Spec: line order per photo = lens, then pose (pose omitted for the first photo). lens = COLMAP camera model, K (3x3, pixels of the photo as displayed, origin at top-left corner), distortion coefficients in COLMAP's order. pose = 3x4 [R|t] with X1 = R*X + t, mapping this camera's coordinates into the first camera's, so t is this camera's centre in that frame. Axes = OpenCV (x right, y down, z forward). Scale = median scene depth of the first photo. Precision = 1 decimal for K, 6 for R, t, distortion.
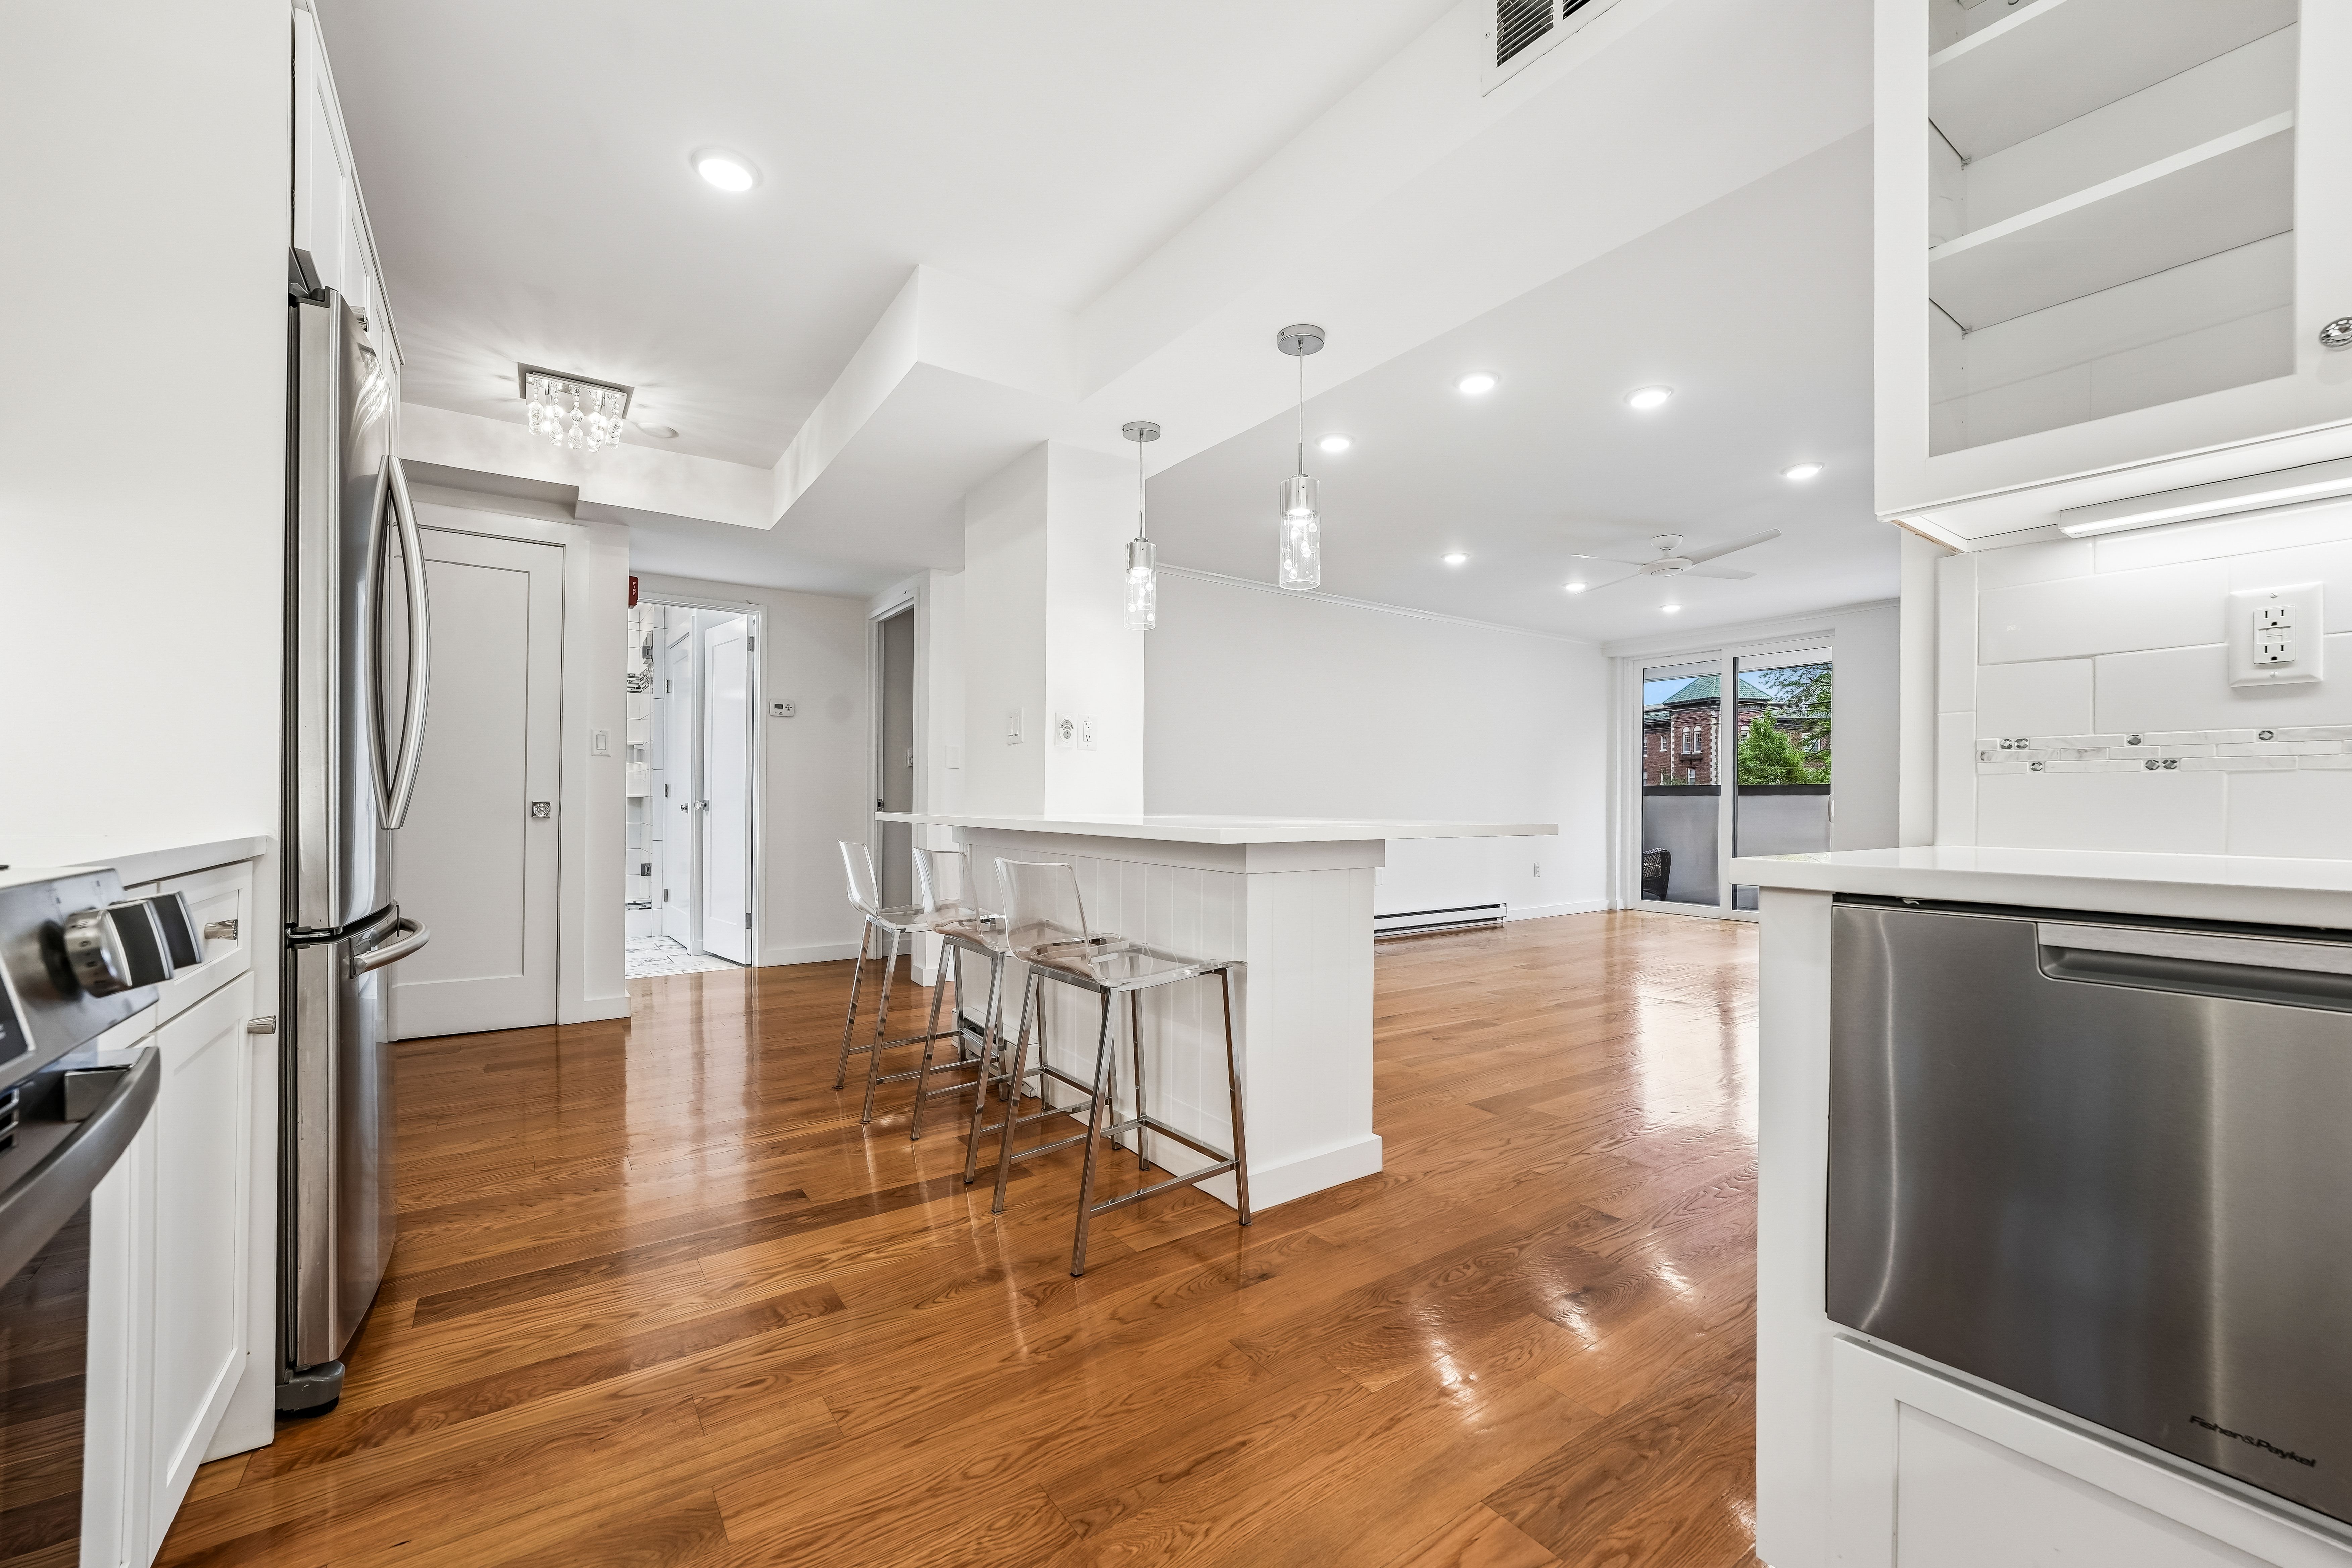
lens RADIAL K [[961.3, 0, 1186.8], [0, 961.3, 795.5], [0, 0, 1]] dist [0.001170, 0.000445]
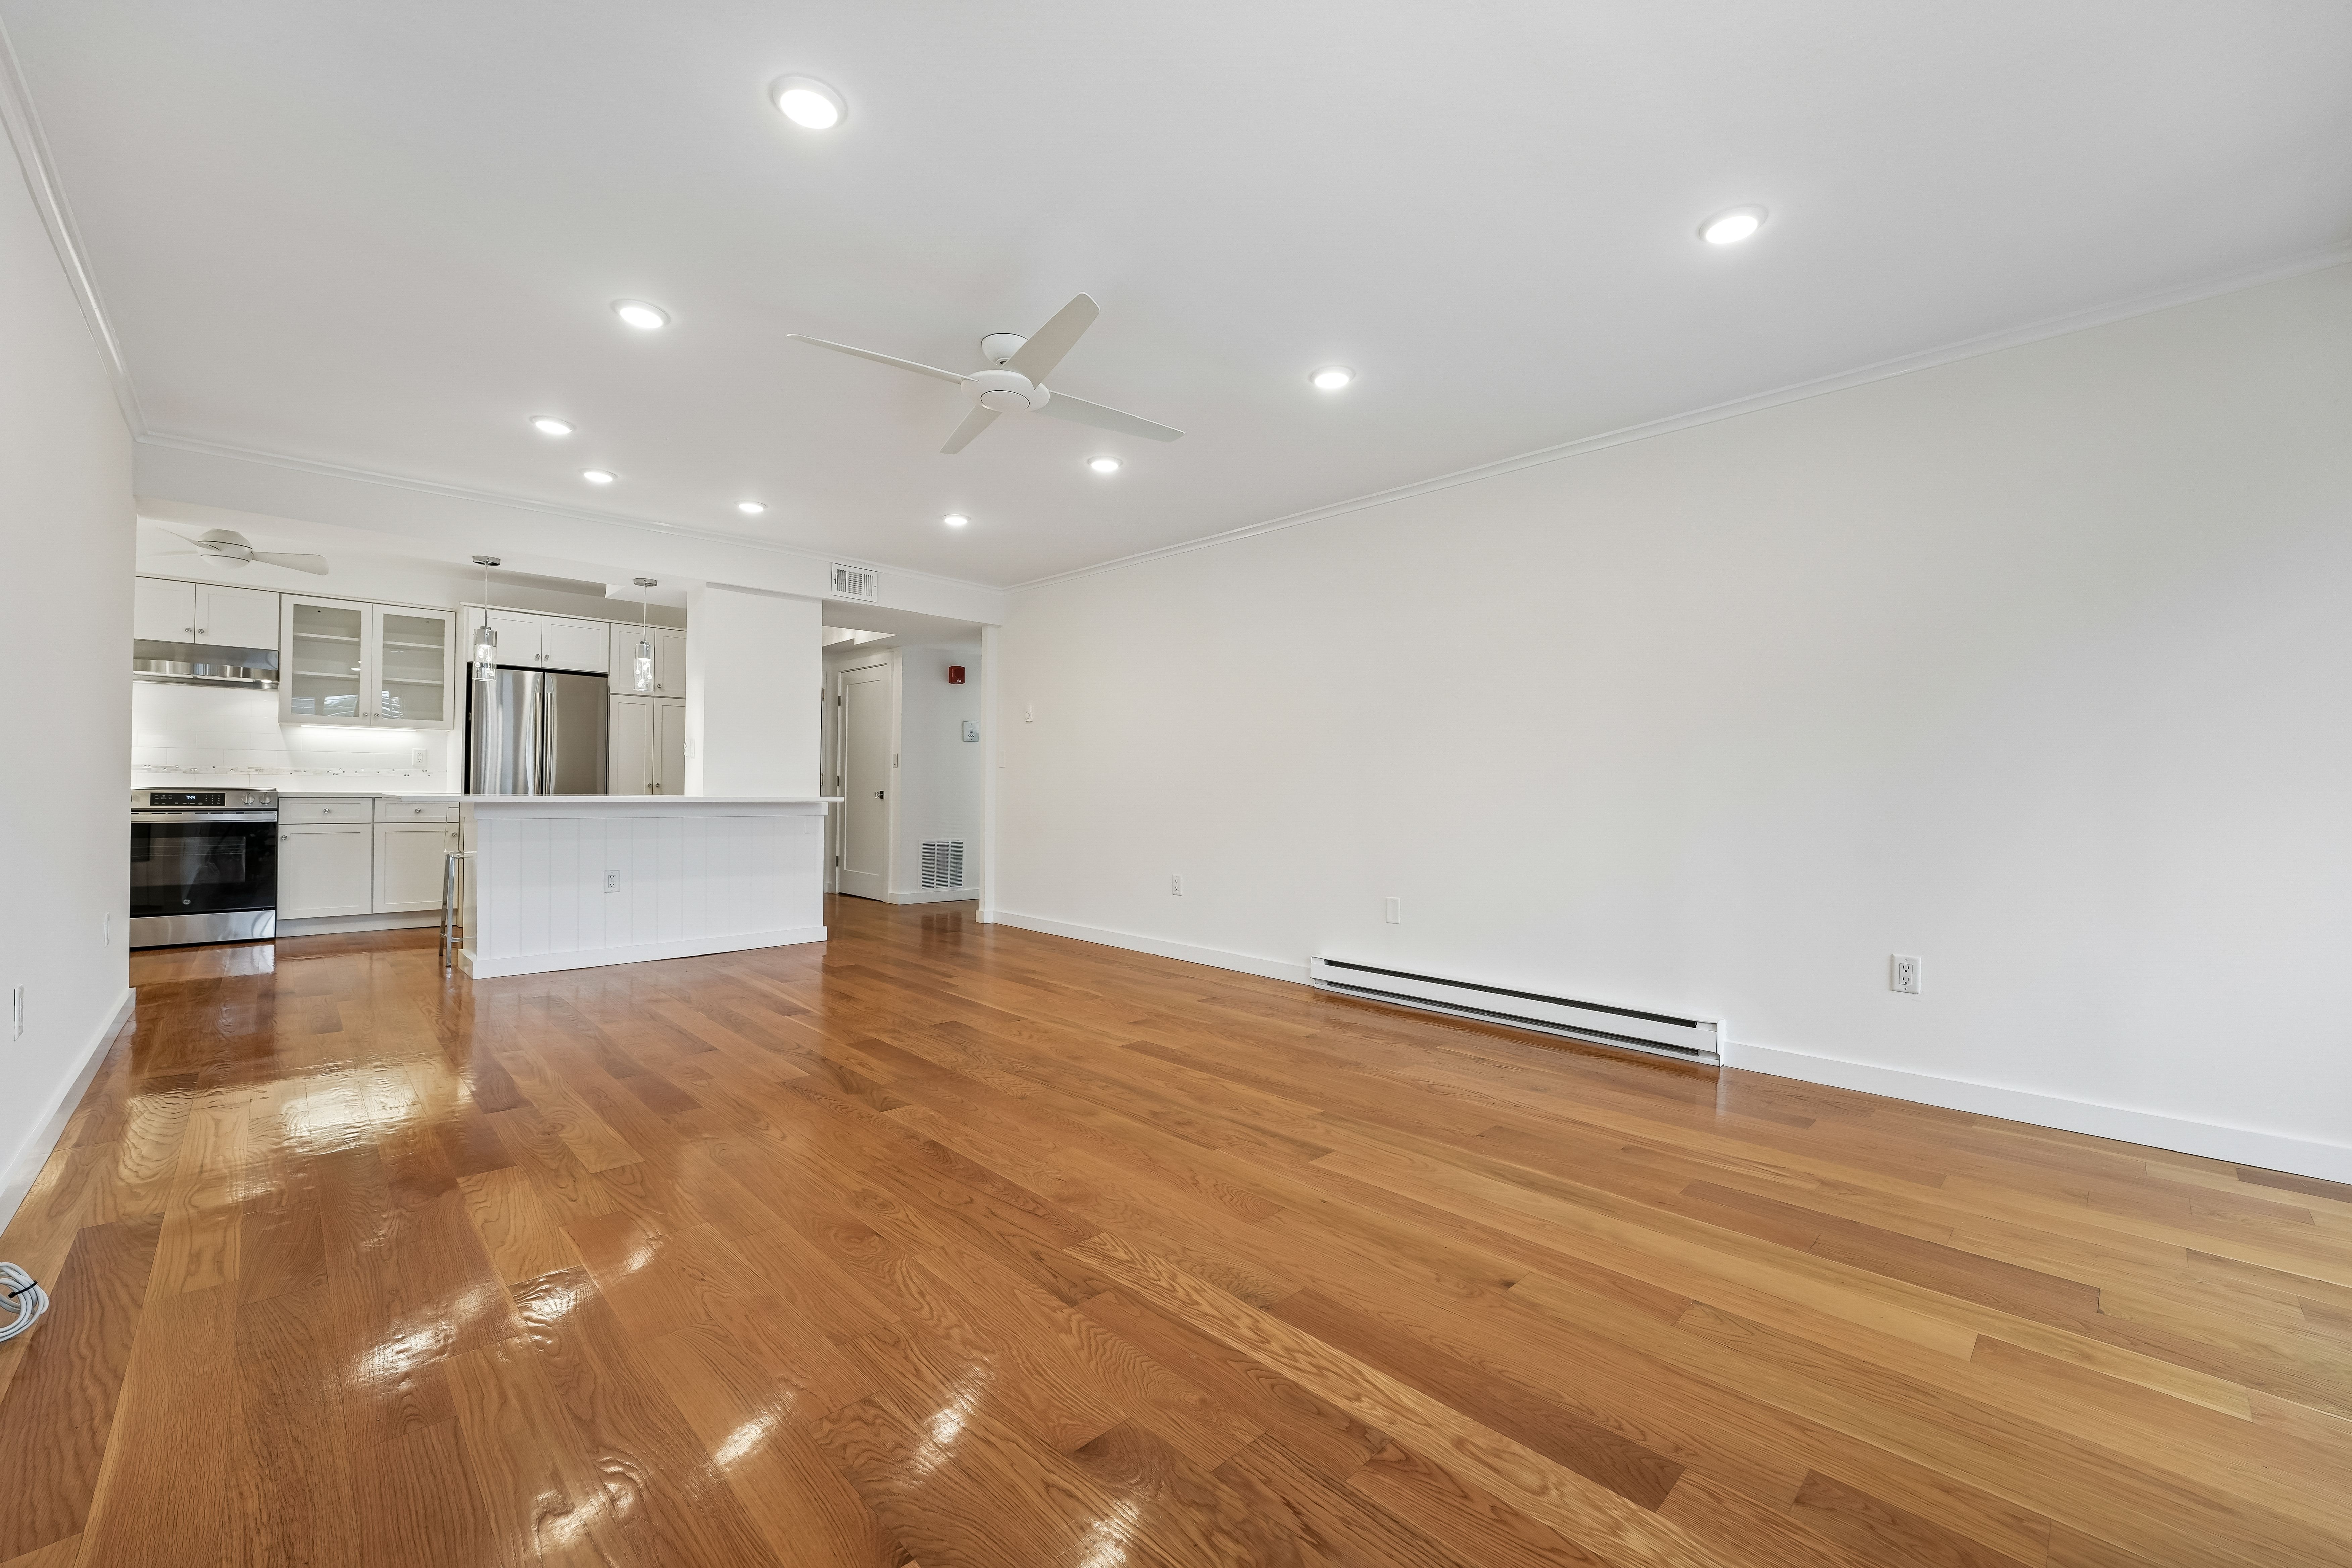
lens RADIAL K [[951.3, 0, 1162.4], [0, 951.3, 793.3], [0, 0, 1]] dist [-0.009850, -0.000618]
pose [[0.135299, -0.009546, -0.990759, 1.425223], [-0.006787, 0.999921, -0.010561, 0.023577], [0.990782, 0.008154, 0.135224, 1.340391]]
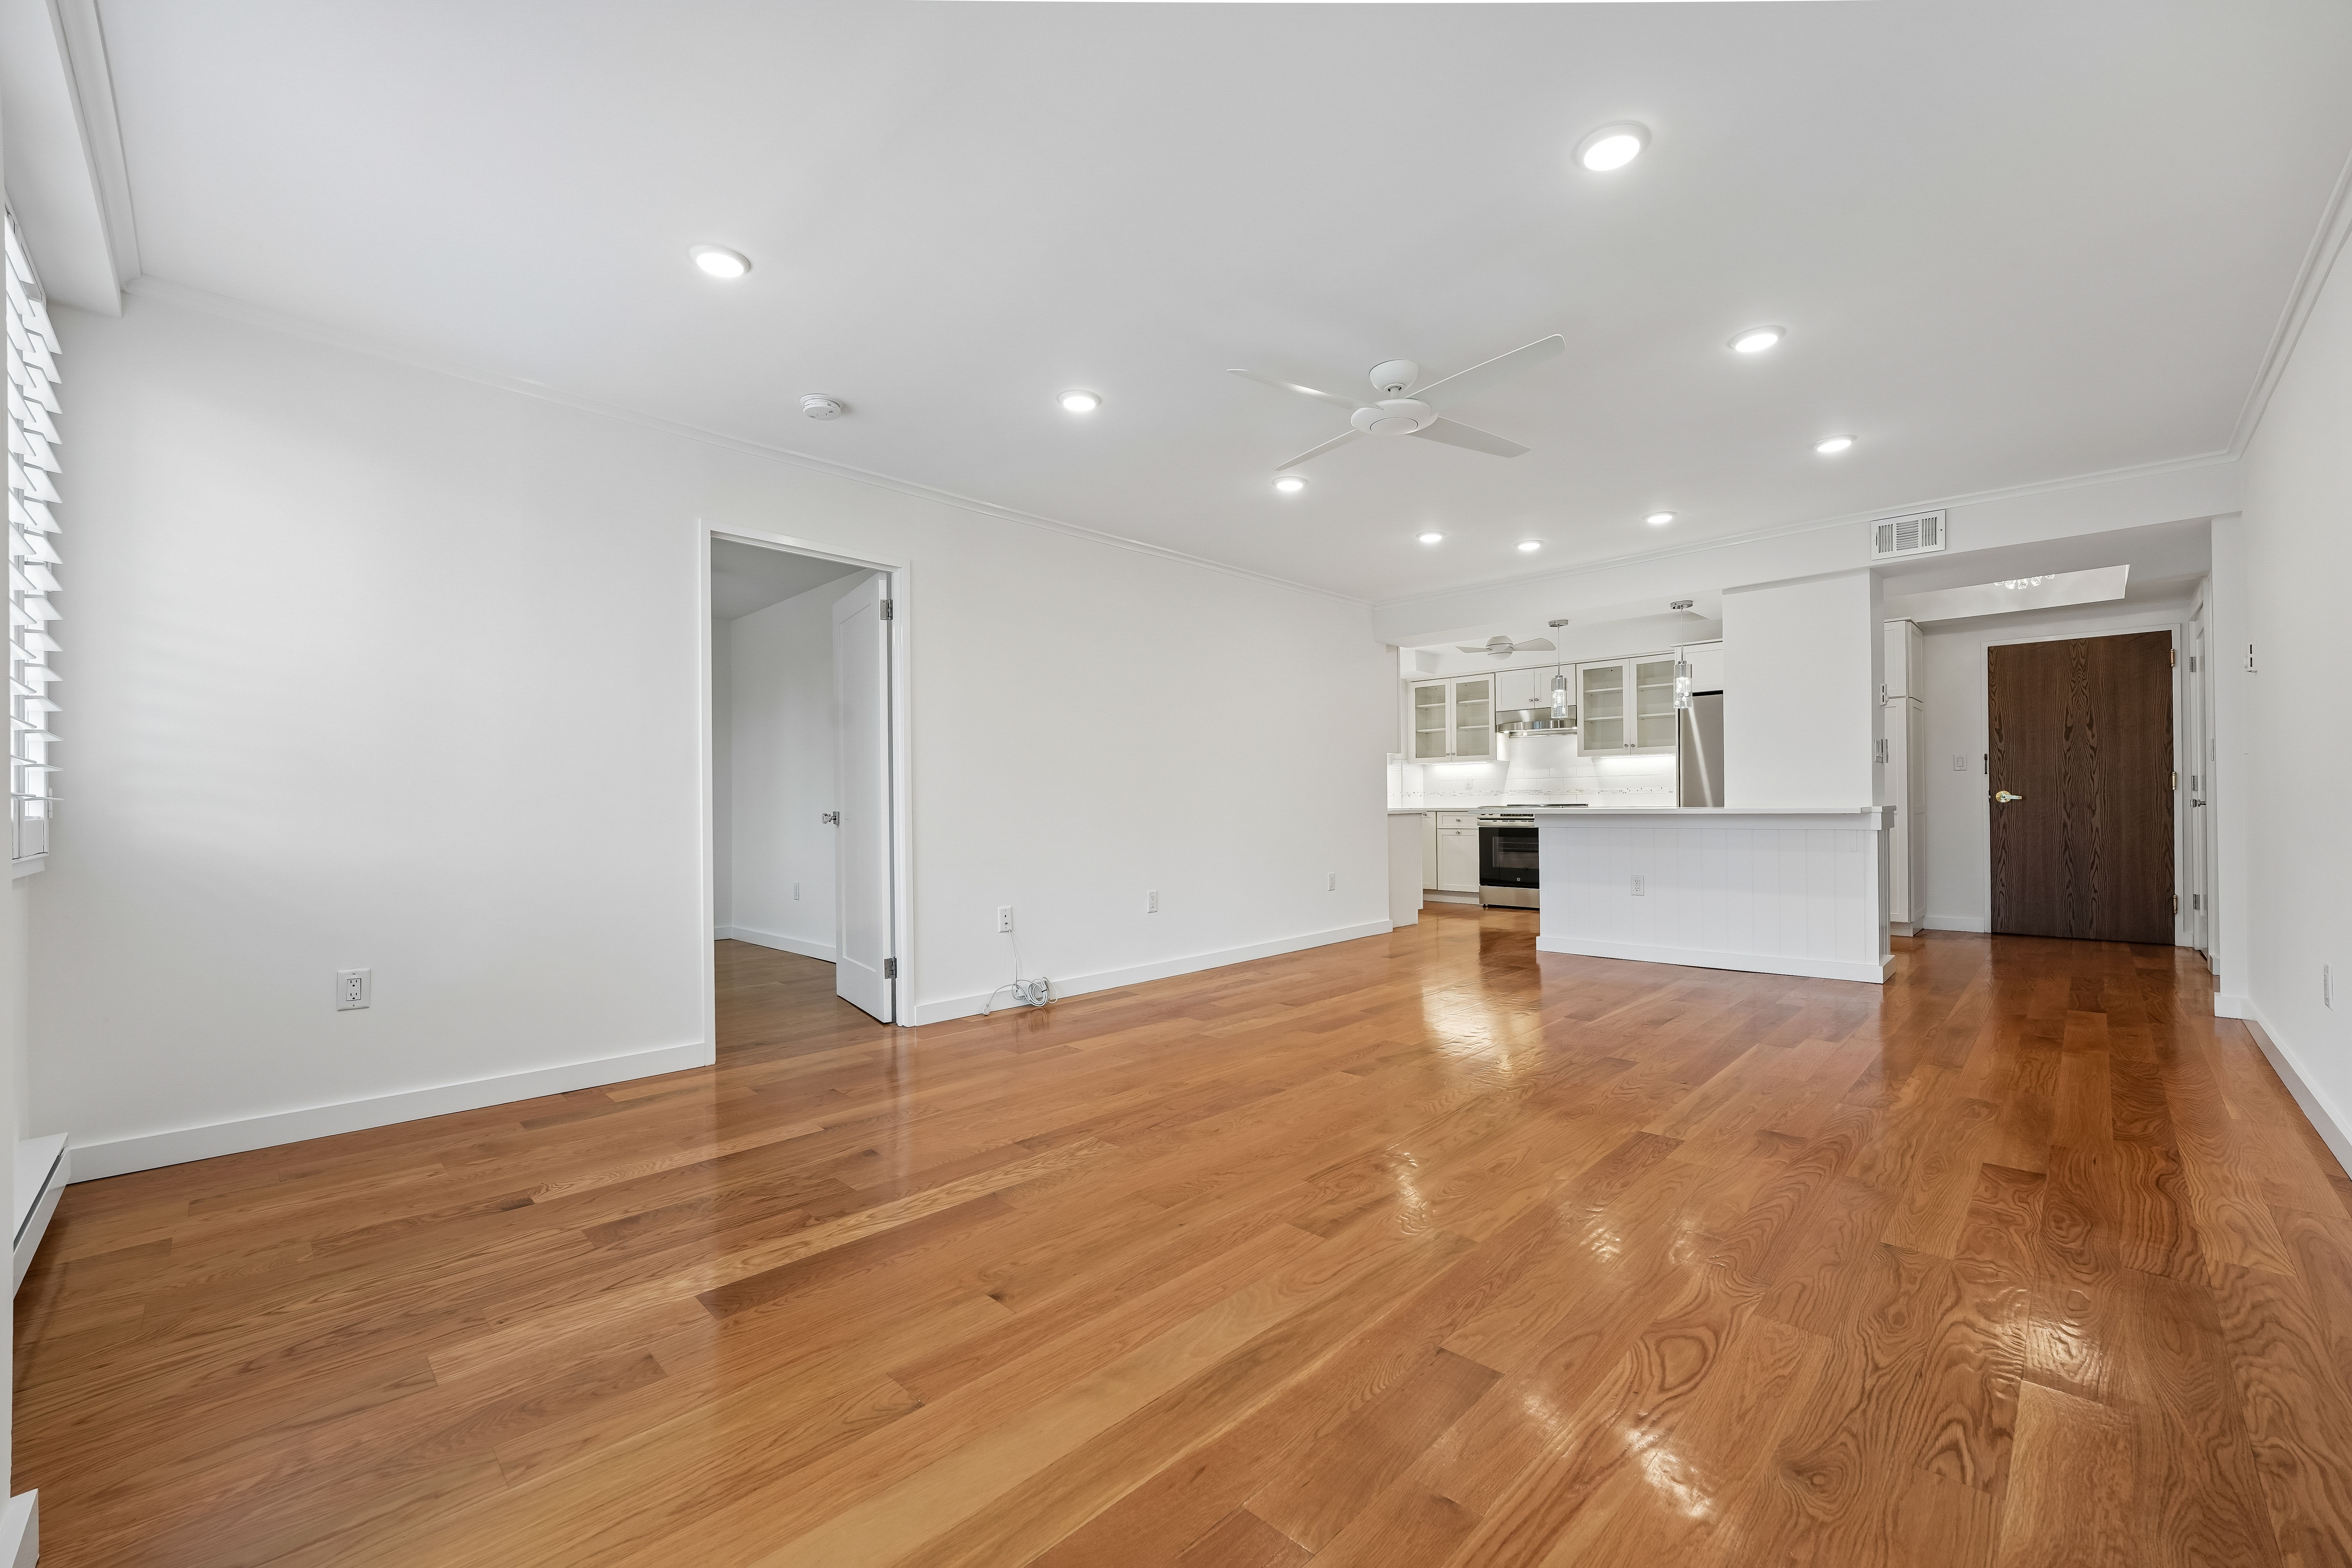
lens RADIAL K [[909.3, 0, 1142.0], [0, 909.3, 792.7], [0, 0, 1]] dist [-0.000545, -0.009511]
pose [[-0.988383, -0.004302, -0.151922, 0.974881], [-0.001832, 0.999864, -0.016392, 0.018823], [0.151972, -0.015923, -0.988257, 2.040790]]
